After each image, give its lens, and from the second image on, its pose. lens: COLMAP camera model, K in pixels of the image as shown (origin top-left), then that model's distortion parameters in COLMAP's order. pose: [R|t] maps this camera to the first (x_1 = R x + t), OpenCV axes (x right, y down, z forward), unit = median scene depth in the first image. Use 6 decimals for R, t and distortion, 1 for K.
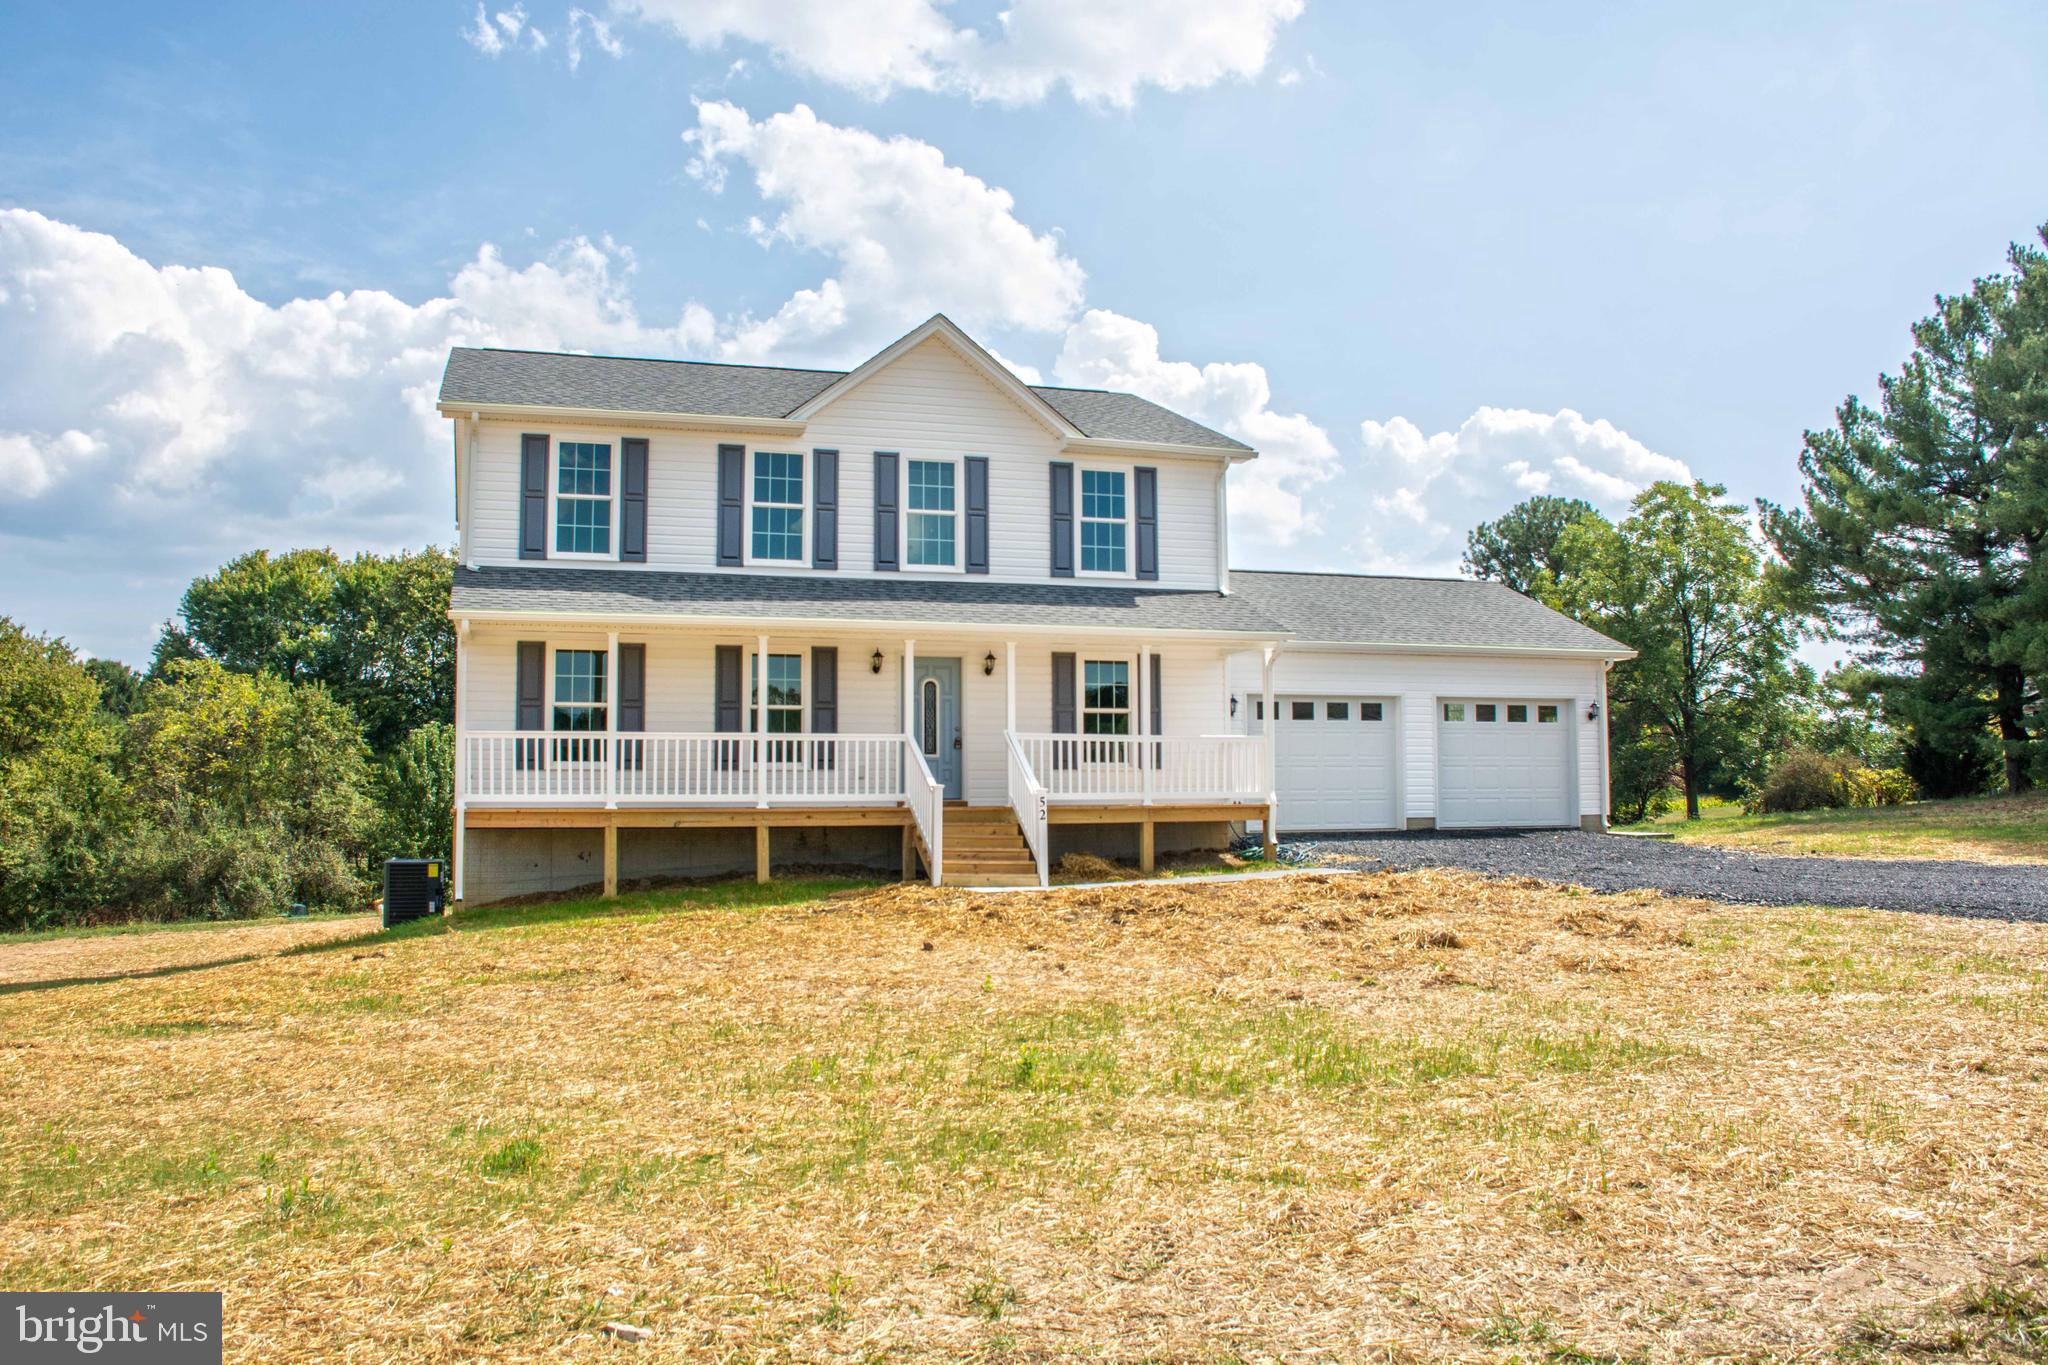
lens RADIAL K [[1738.8, 0, 1024.0], [0, 1738.8, 682.5], [0, 0, 1]] dist [-0.185879, 0.000518]
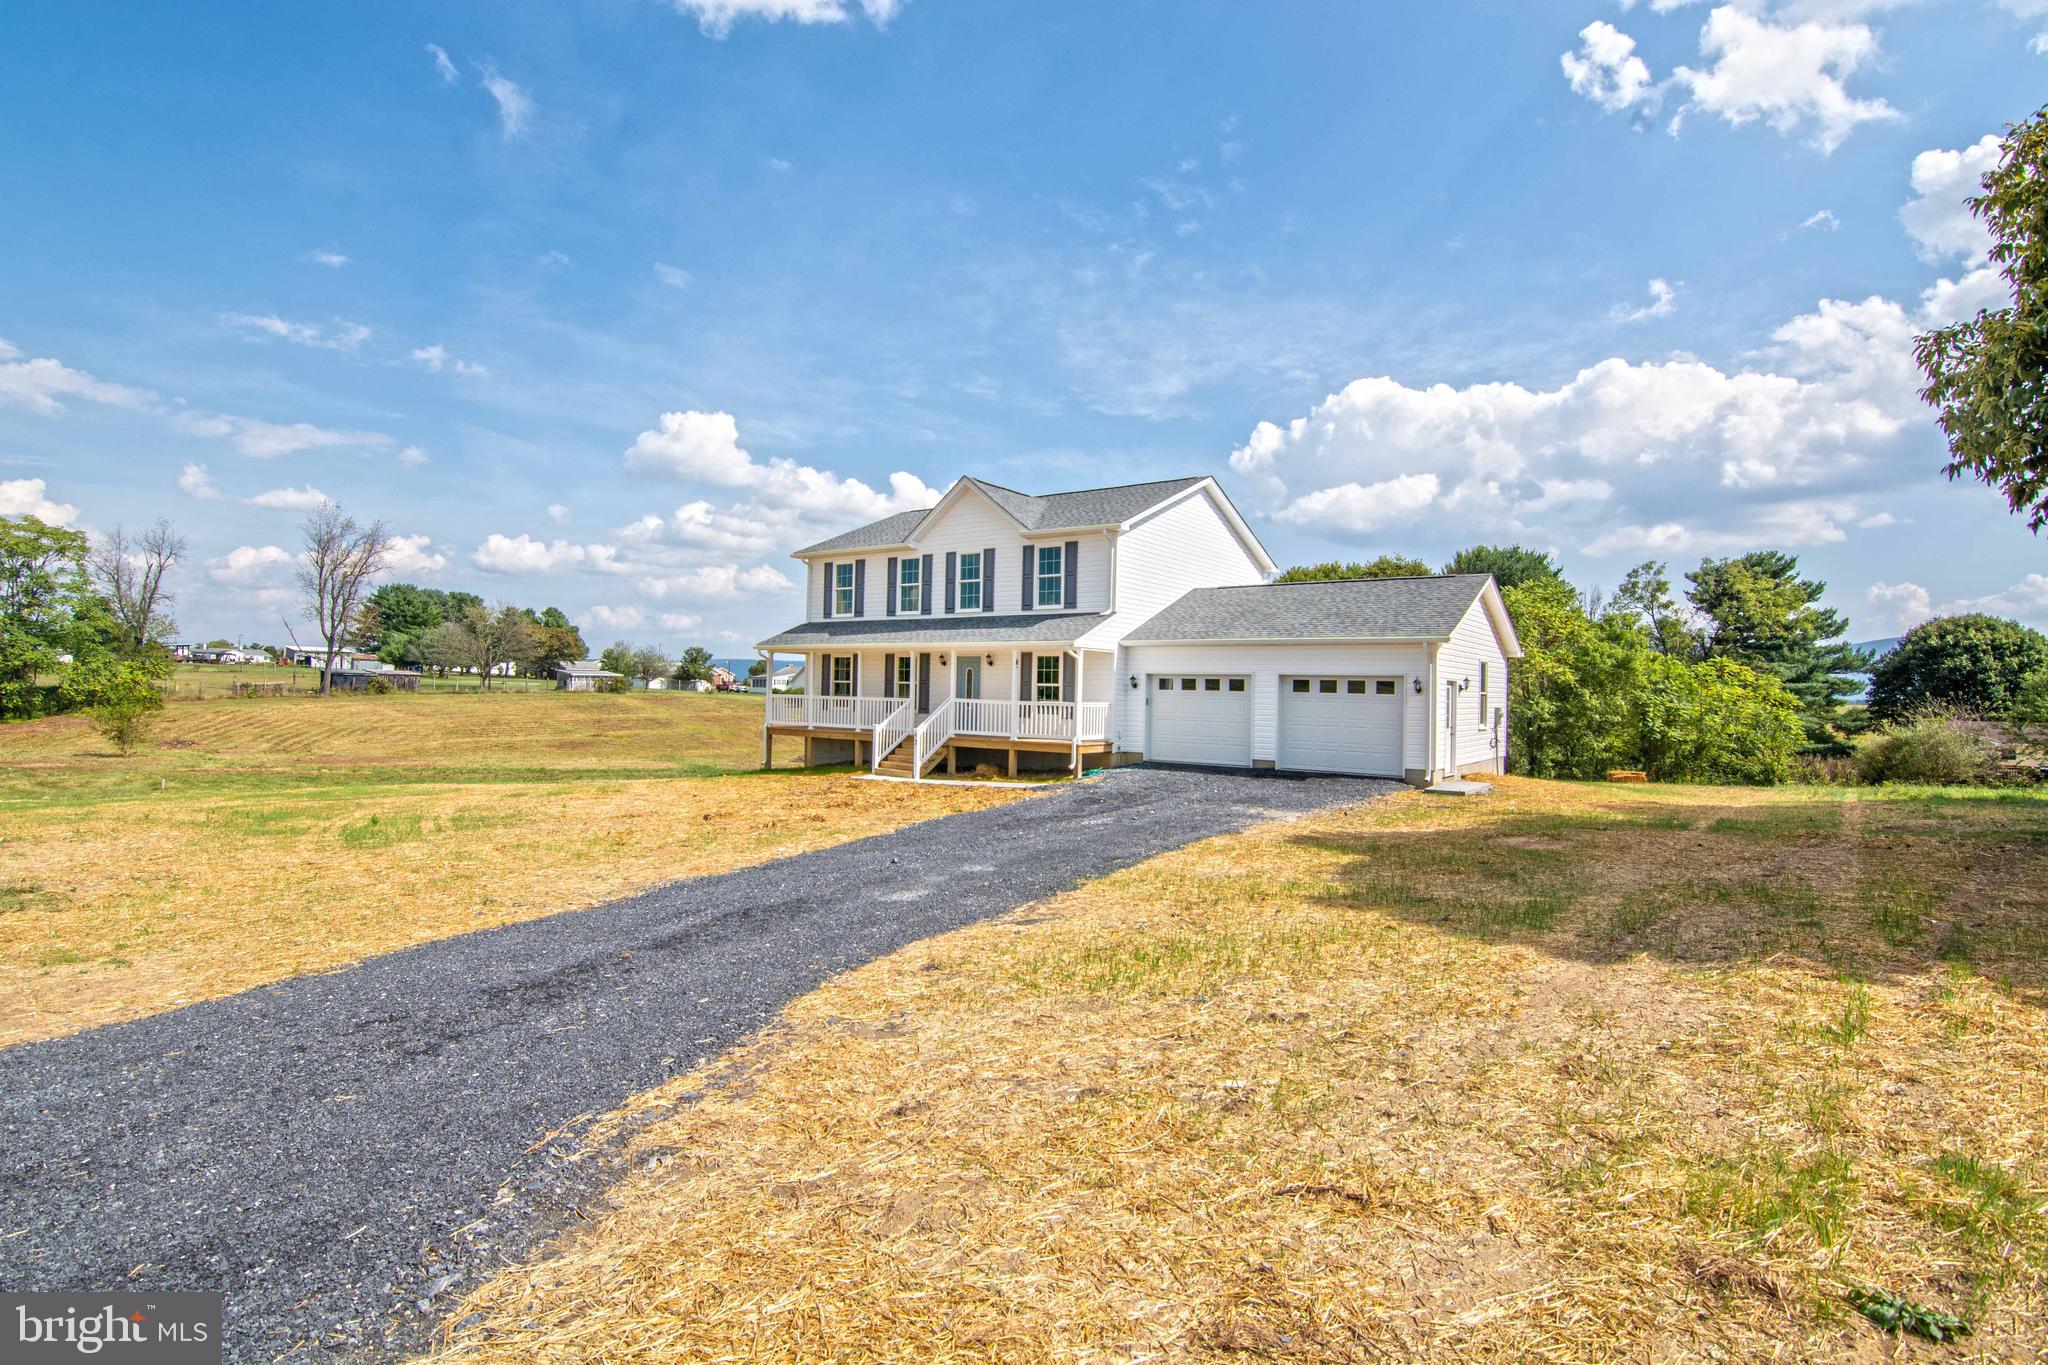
lens RADIAL K [[999.1, 0, 1003.2], [0, 999.1, 674.8], [0, 0, 1]] dist [0.001830, -0.011520]
pose [[0.592532, -0.009484, -0.805491, 0.848918], [0.014252, 0.999898, -0.001289, 0.006856], [0.805421, -0.010716, 0.592606, 0.378939]]
